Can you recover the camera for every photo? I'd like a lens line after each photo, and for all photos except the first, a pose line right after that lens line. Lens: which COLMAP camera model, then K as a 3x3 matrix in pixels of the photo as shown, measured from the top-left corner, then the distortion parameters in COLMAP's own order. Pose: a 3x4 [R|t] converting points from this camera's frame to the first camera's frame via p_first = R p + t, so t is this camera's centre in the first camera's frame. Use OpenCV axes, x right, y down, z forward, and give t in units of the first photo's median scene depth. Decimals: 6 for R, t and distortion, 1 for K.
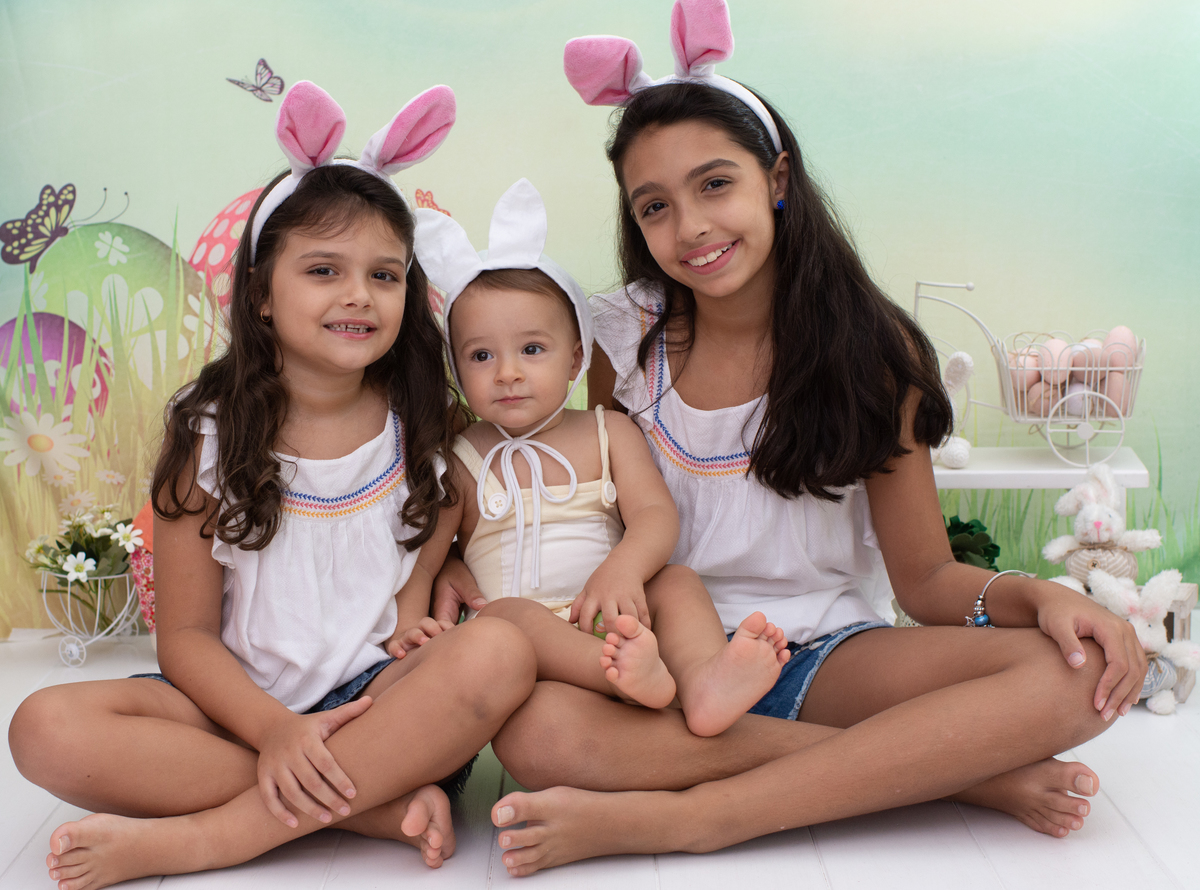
lens RADIAL K [[2008.1, 0, 532.3], [0, 2008.1, 448.6], [0, 0, 1]] dist [-0.109023, 0.093676]
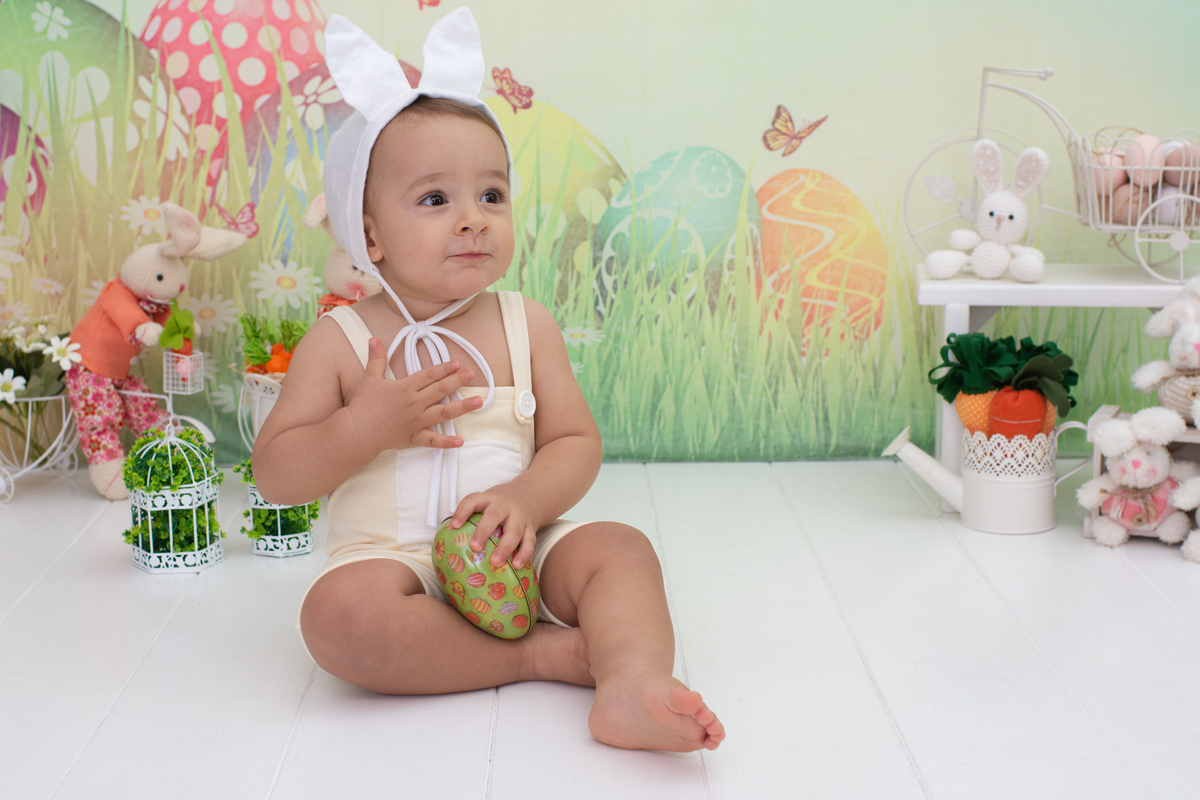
lens RADIAL K [[1918.3, 0, 554.0], [0, 1918.3, 385.7], [0, 0, 1]] dist [-0.112422, 0.073623]
pose [[0.999541, 0.013311, 0.027218, -0.013360], [-0.014145, 0.999429, 0.030692, 0.029979], [-0.026793, -0.031063, 0.999158, 0.172331]]
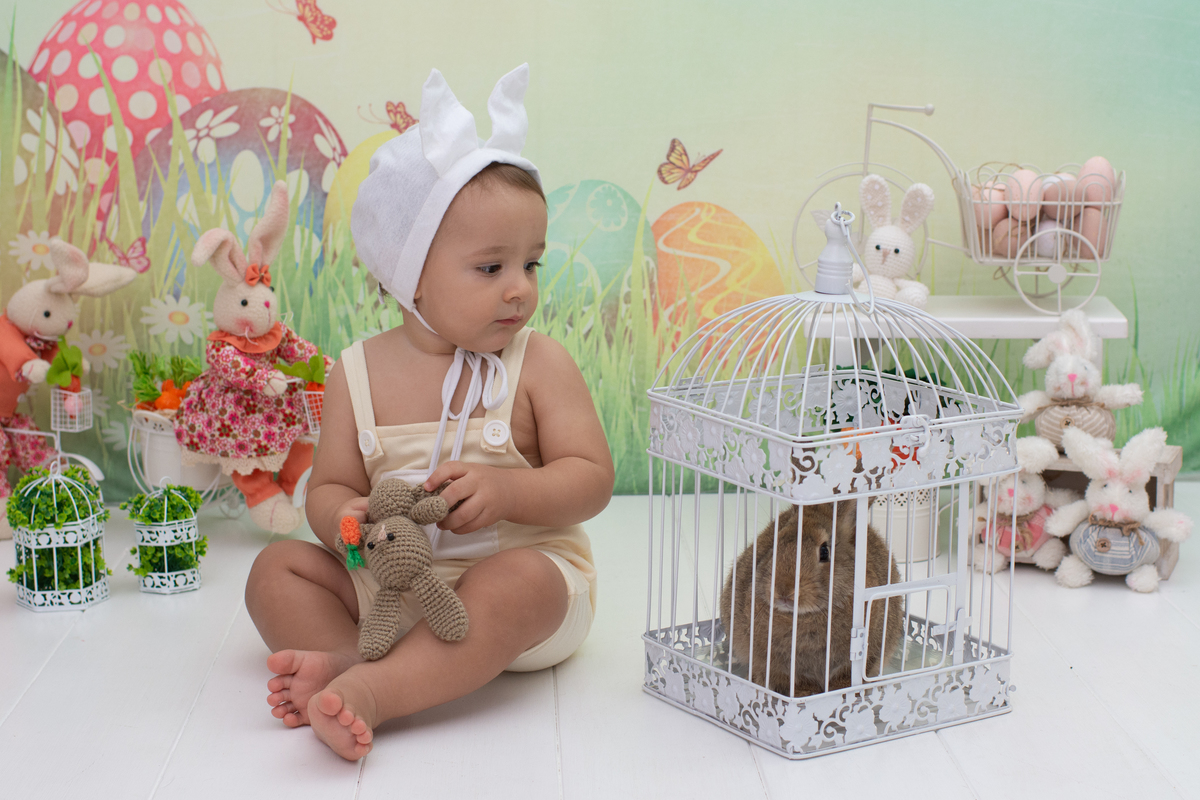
lens RADIAL K [[2107.3, 0, 687.6], [0, 2107.3, 348.7], [0, 0, 1]] dist [-0.116372, 0.139936]
pose [[0.994005, 0.008342, 0.109011, 0.012742], [-0.008136, 0.999964, -0.002332, 0.025755], [-0.109027, 0.001431, 0.994038, 0.086898]]
